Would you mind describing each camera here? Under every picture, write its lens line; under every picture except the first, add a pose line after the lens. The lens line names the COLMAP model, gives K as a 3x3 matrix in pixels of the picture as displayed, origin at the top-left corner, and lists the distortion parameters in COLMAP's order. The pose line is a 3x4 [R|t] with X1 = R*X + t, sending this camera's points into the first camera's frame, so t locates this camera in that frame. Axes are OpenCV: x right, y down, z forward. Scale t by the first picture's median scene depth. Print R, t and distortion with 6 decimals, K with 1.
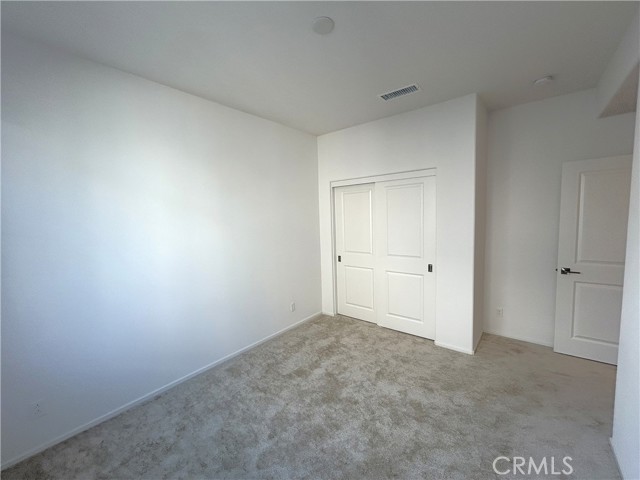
lens RADIAL K [[266.5, 0, 332.7], [0, 266.5, 239.1], [0, 0, 1]] dist [-0.004509, 0.003213]
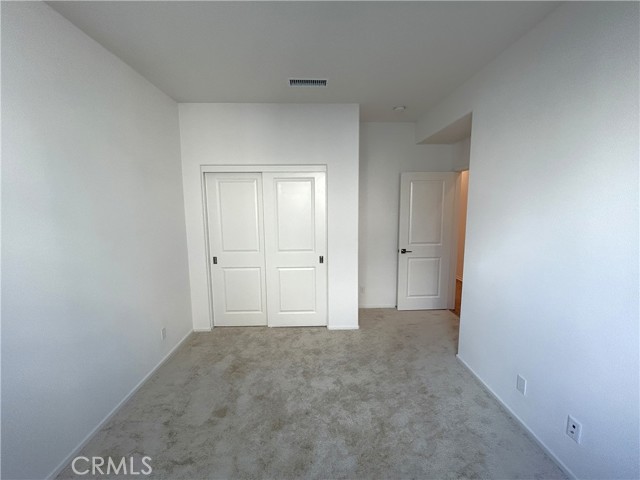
lens RADIAL K [[266.5, 0, 321.5], [0, 266.5, 239.4], [0, 0, 1]] dist [-0.004509, 0.003213]
pose [[0.762546, -0.056360, 0.644474, -0.333986], [0.042414, 0.998410, 0.037128, -0.010810], [-0.645542, -0.000978, 0.763724, 0.206467]]
